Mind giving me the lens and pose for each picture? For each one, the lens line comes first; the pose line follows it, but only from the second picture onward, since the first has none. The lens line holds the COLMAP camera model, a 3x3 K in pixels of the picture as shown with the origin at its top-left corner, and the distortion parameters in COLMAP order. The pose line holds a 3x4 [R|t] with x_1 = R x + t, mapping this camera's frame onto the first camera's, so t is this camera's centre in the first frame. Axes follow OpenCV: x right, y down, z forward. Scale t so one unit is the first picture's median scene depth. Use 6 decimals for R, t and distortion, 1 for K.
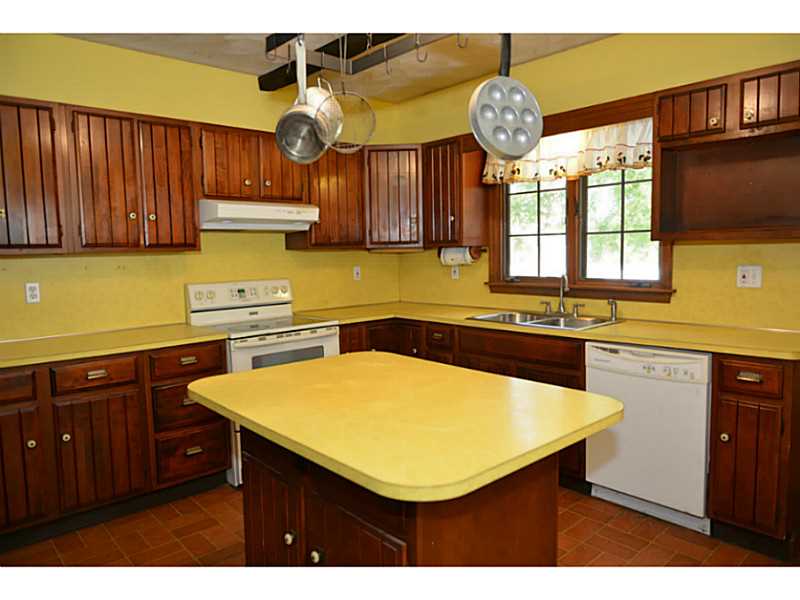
lens RADIAL K [[580.1, 0, 400.0], [0, 580.1, 300.0], [0, 0, 1]] dist [-0.003401, -0.000629]
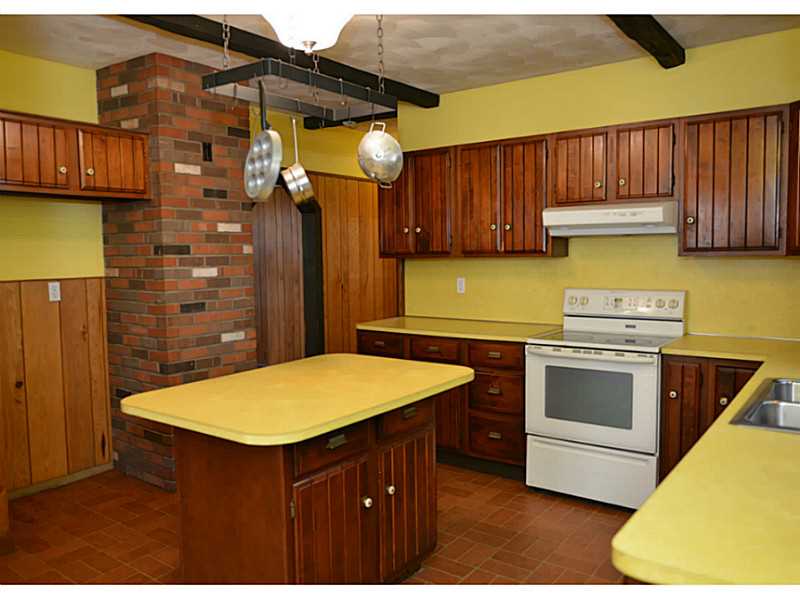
lens RADIAL K [[605.2, 0, 400.0], [0, 605.2, 299.5], [0, 0, 1]] dist [-0.028050, -0.001902]
pose [[0.202015, 0.089376, -0.975296, 0.640738], [-0.077310, 0.994175, 0.075092, -0.066960], [0.976326, 0.060231, 0.207748, 0.498947]]
